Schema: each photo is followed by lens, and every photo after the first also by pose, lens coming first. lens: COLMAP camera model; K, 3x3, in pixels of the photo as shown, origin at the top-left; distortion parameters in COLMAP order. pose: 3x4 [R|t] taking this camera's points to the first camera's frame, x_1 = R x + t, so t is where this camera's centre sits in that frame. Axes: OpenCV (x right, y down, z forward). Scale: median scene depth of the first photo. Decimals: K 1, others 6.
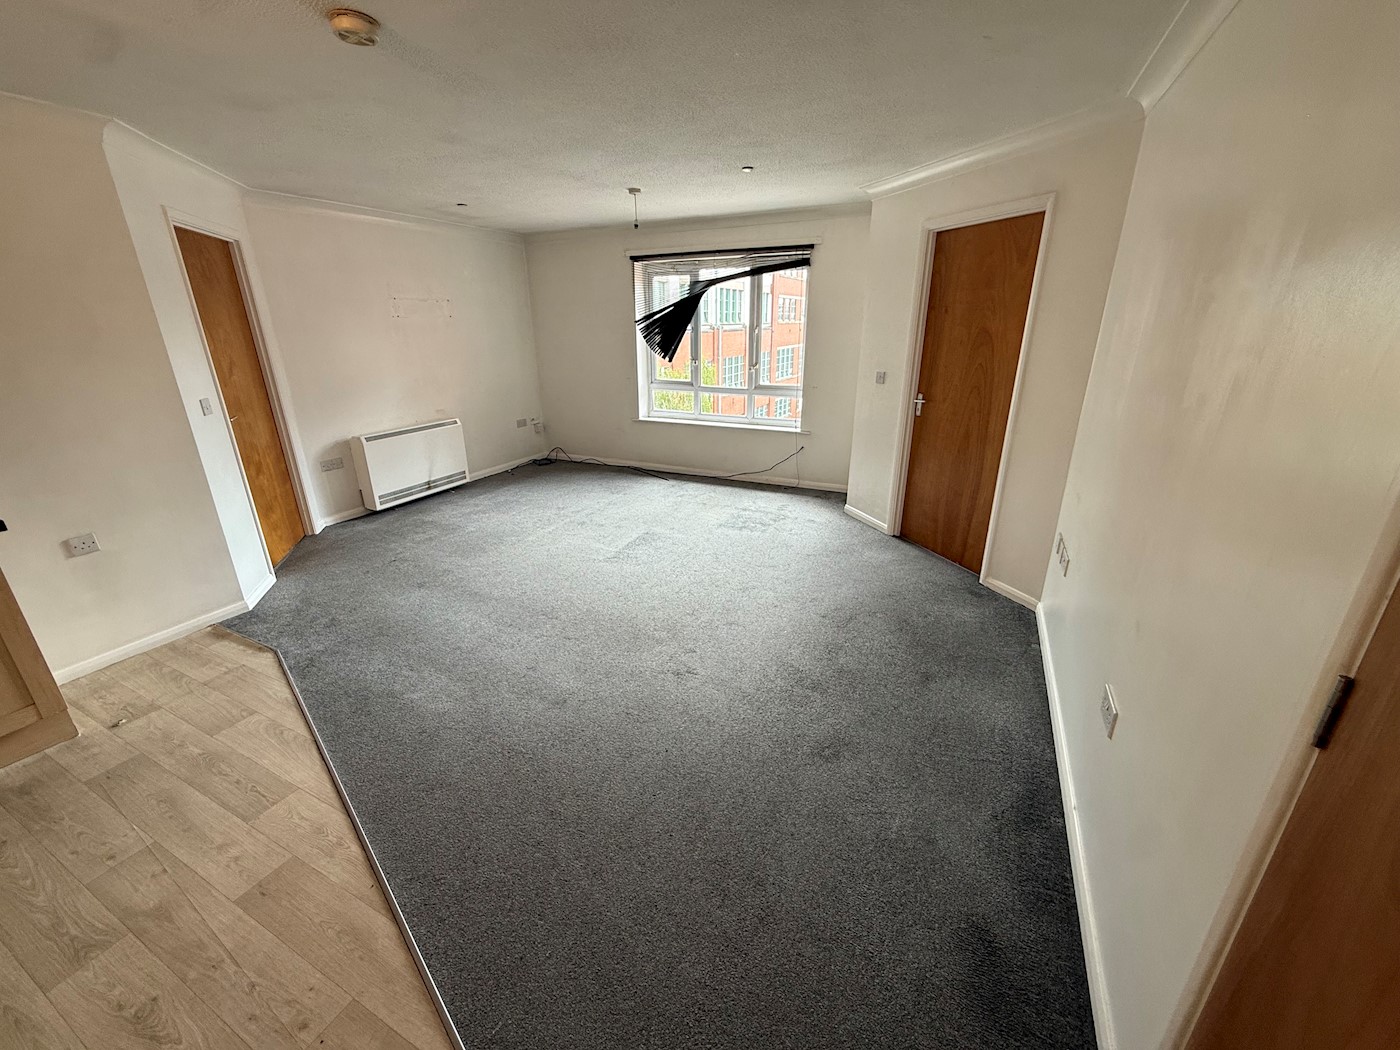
lens RADIAL K [[559.8, 0, 695.4], [0, 559.8, 522.9], [0, 0, 1]] dist [-0.000468, 0.000144]
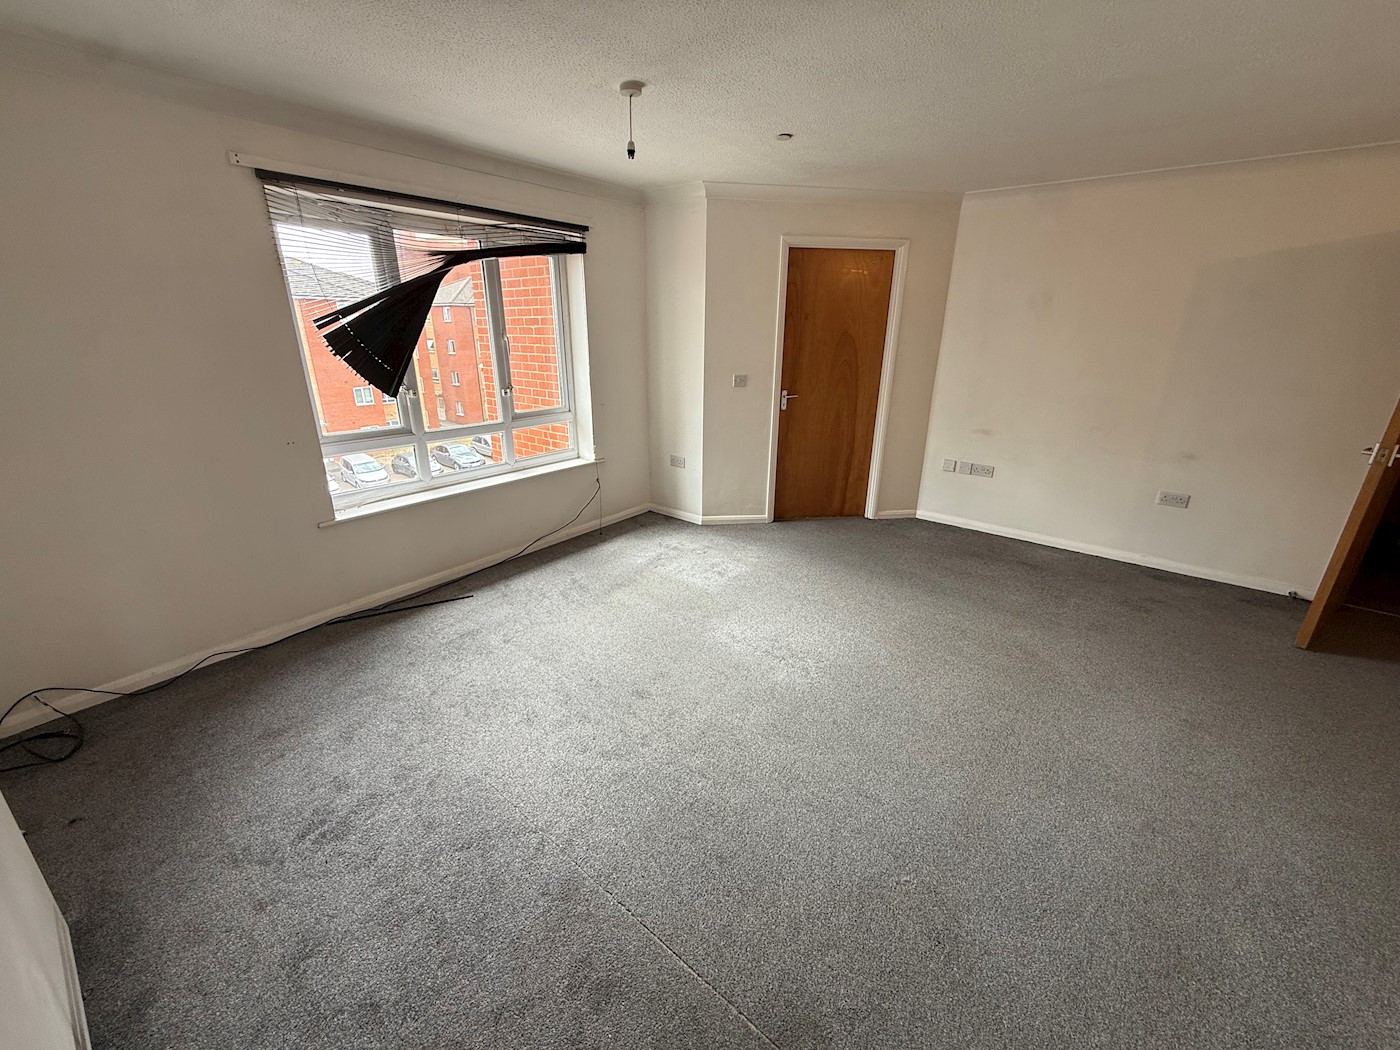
lens RADIAL K [[559.8, 0, 695.4], [0, 559.8, 522.9], [0, 0, 1]] dist [-0.000468, 0.000144]
pose [[0.214670, -0.316171, 0.924096, -0.752505], [0.322368, 0.916067, 0.238537, -0.309227], [-0.921952, 0.246692, 0.298576, 0.884693]]
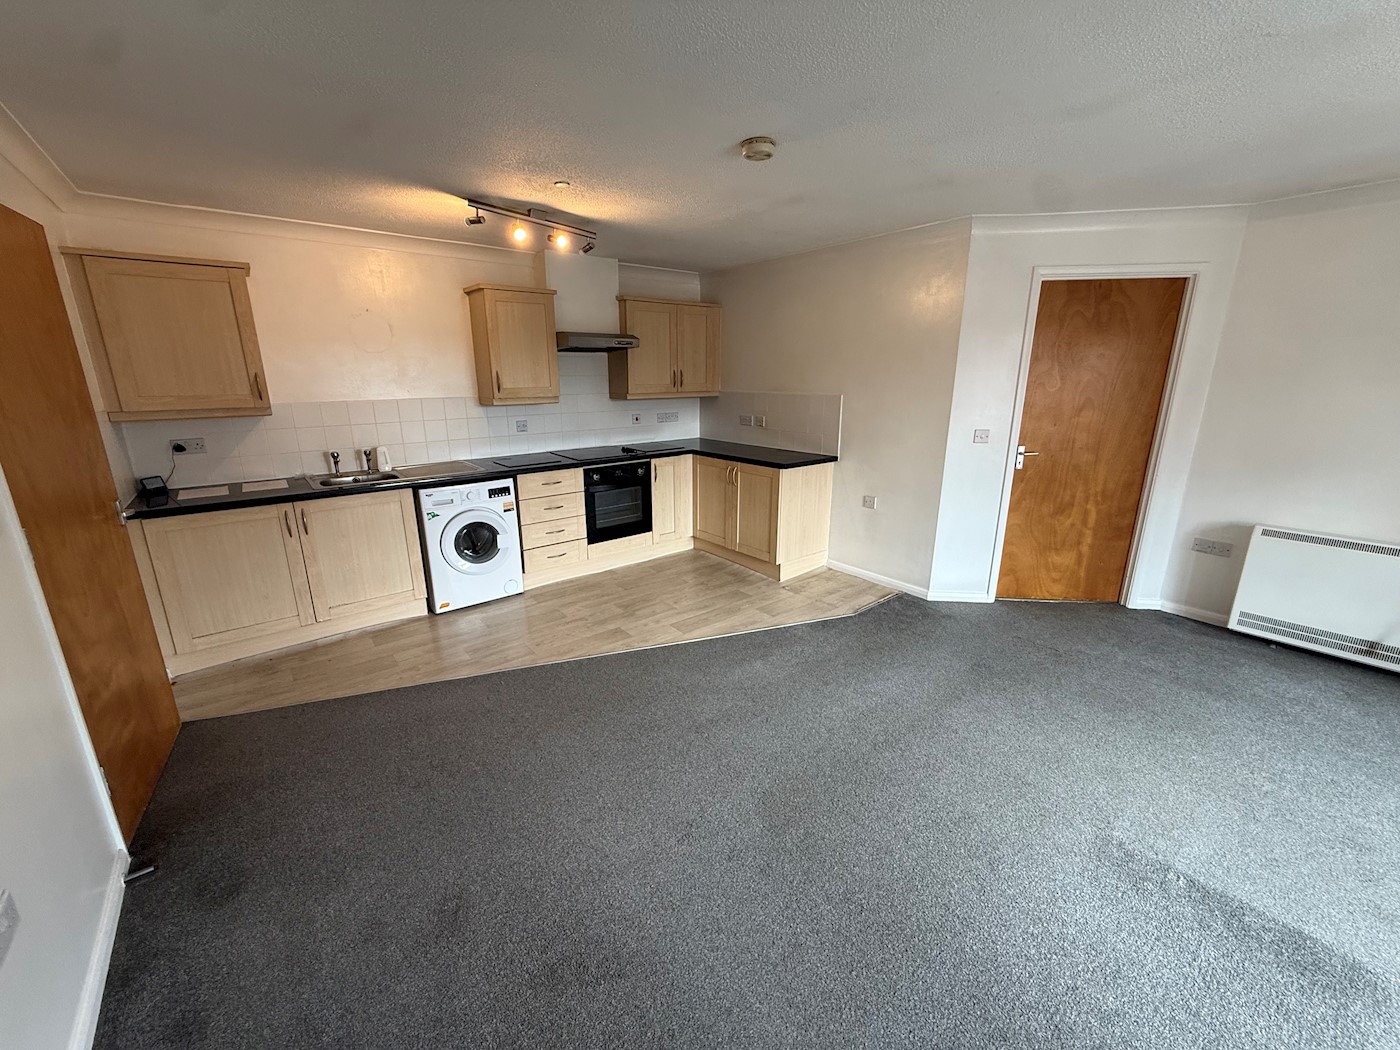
lens RADIAL K [[559.8, 0, 695.4], [0, 559.8, 522.9], [0, 0, 1]] dist [-0.000468, 0.000144]
pose [[-0.420232, 0.248310, -0.872781, 0.356029], [-0.299897, 0.869778, 0.391852, -0.259354], [0.856427, 0.426413, -0.291041, 0.711420]]
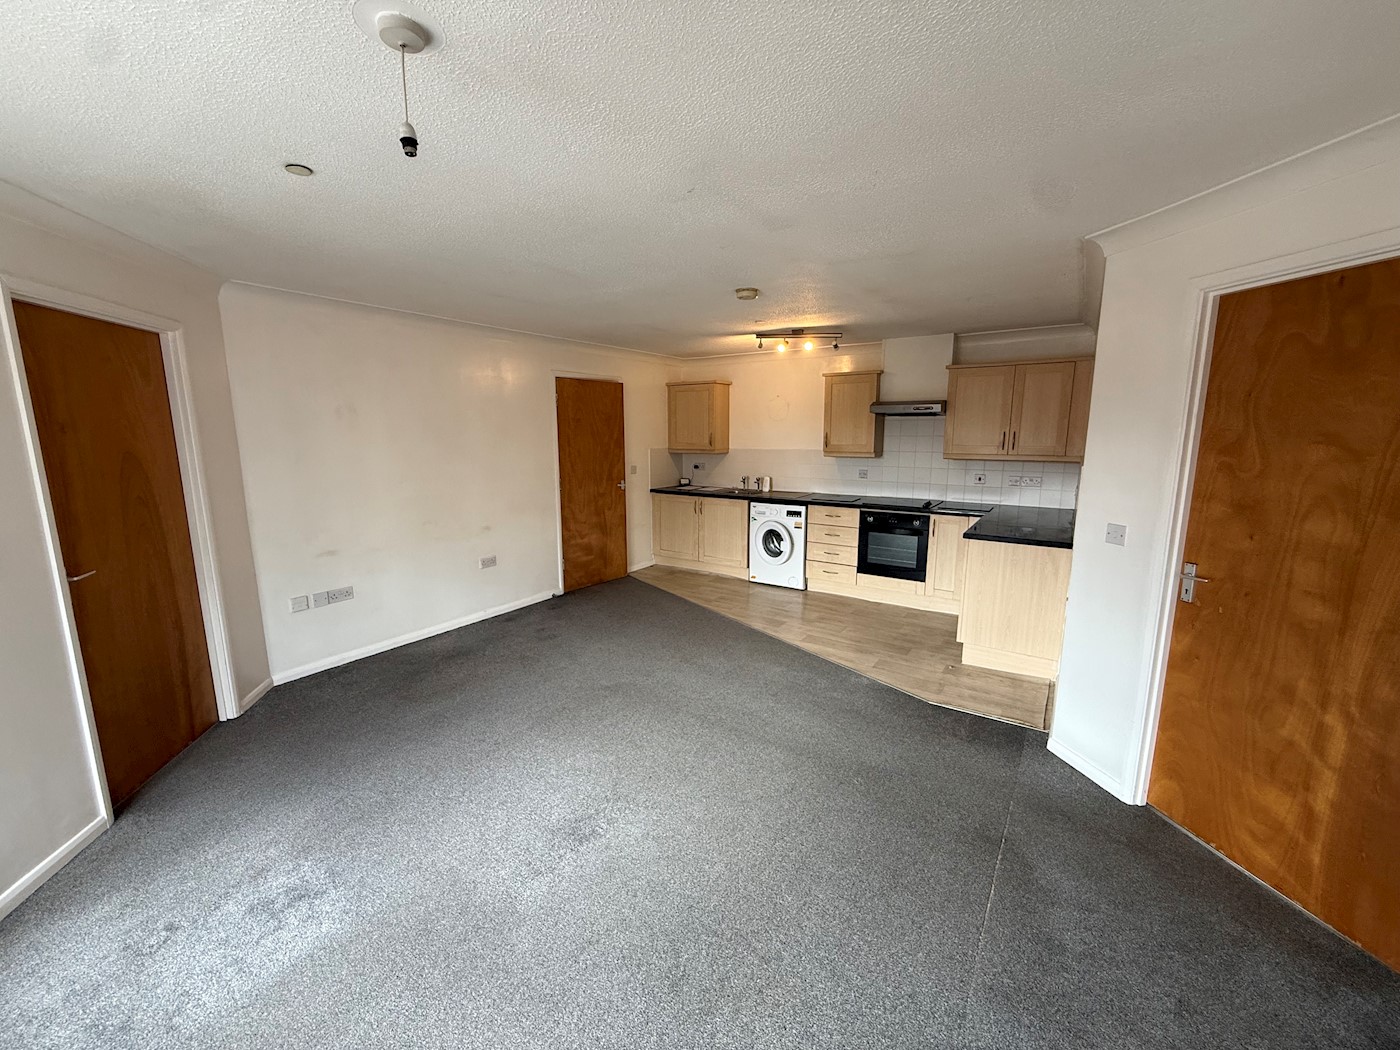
lens RADIAL K [[559.8, 0, 695.4], [0, 559.8, 522.9], [0, 0, 1]] dist [-0.000468, 0.000144]
pose [[-0.990700, -0.009130, 0.135758, -0.307477], [0.058556, 0.872016, 0.485961, -0.503981], [-0.122821, 0.489391, -0.863372, 1.375099]]
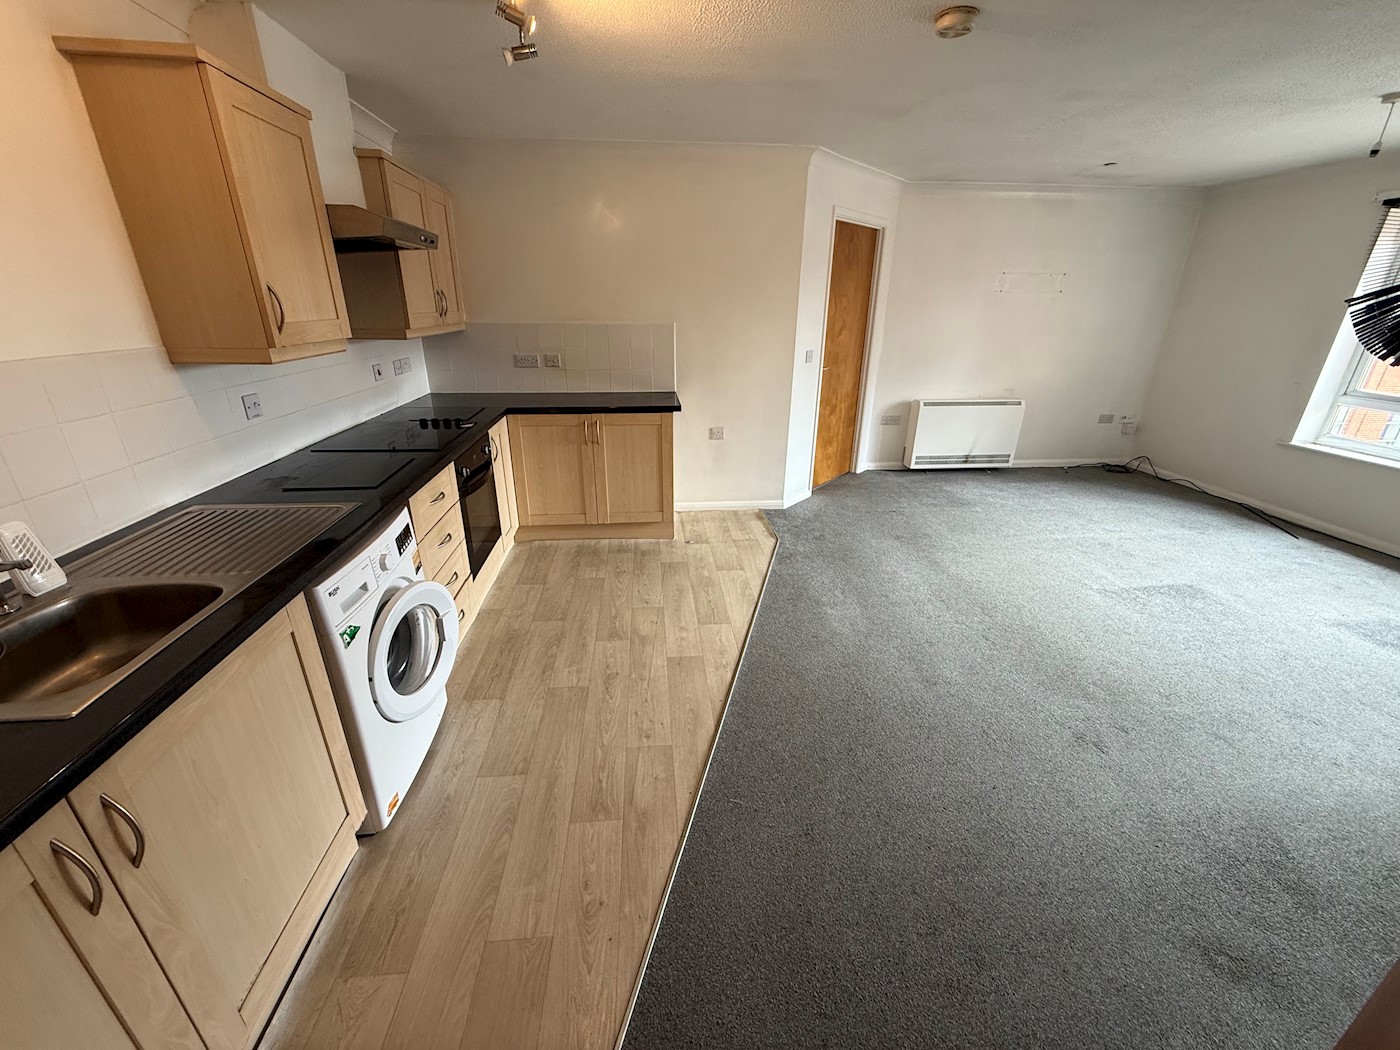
lens RADIAL K [[559.8, 0, 695.4], [0, 559.8, 522.9], [0, 0, 1]] dist [-0.000468, 0.000144]
pose [[0.522833, 0.327514, -0.787007, 0.143038], [-0.301548, 0.934609, 0.188610, -0.002563], [0.797317, 0.138709, 0.587406, 0.030629]]
